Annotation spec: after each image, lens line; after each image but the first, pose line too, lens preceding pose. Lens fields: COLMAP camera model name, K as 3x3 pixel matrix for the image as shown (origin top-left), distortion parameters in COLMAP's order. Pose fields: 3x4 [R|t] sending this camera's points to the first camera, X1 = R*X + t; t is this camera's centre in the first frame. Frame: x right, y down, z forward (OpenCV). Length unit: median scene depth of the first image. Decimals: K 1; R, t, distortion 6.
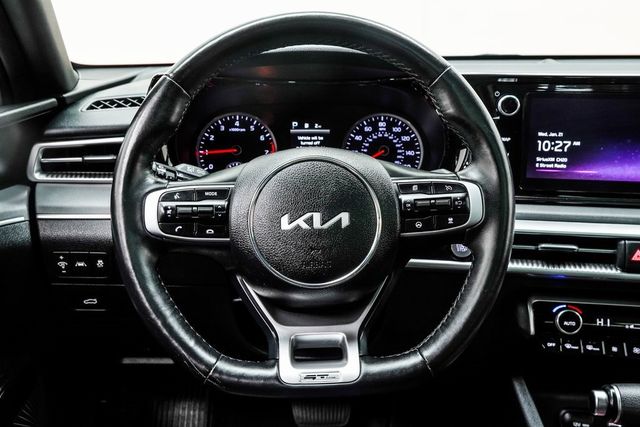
lens RADIAL K [[776.0, 0, 320.2], [0, 776.0, 214.1], [0, 0, 1]] dist [0.083954, 0.000000]
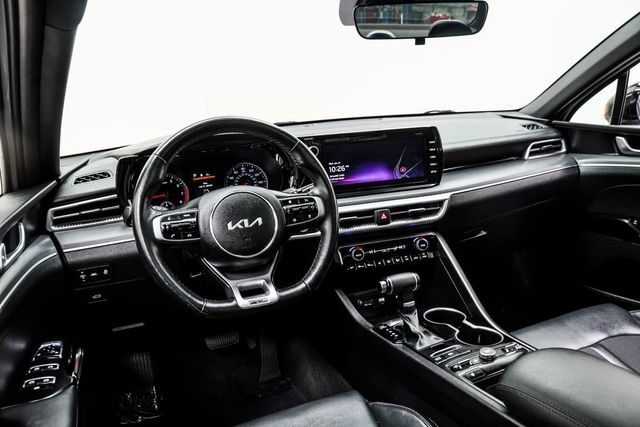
lens RADIAL K [[508.6, 0, 322.9], [0, 508.6, 216.0], [0, 0, 1]] dist [-0.098473, 0.015441]
pose [[0.921588, -0.160505, 0.353432, -0.199765], [0.162056, 0.986454, 0.025413, -0.007601], [-0.352723, 0.033855, 0.935115, -0.181190]]
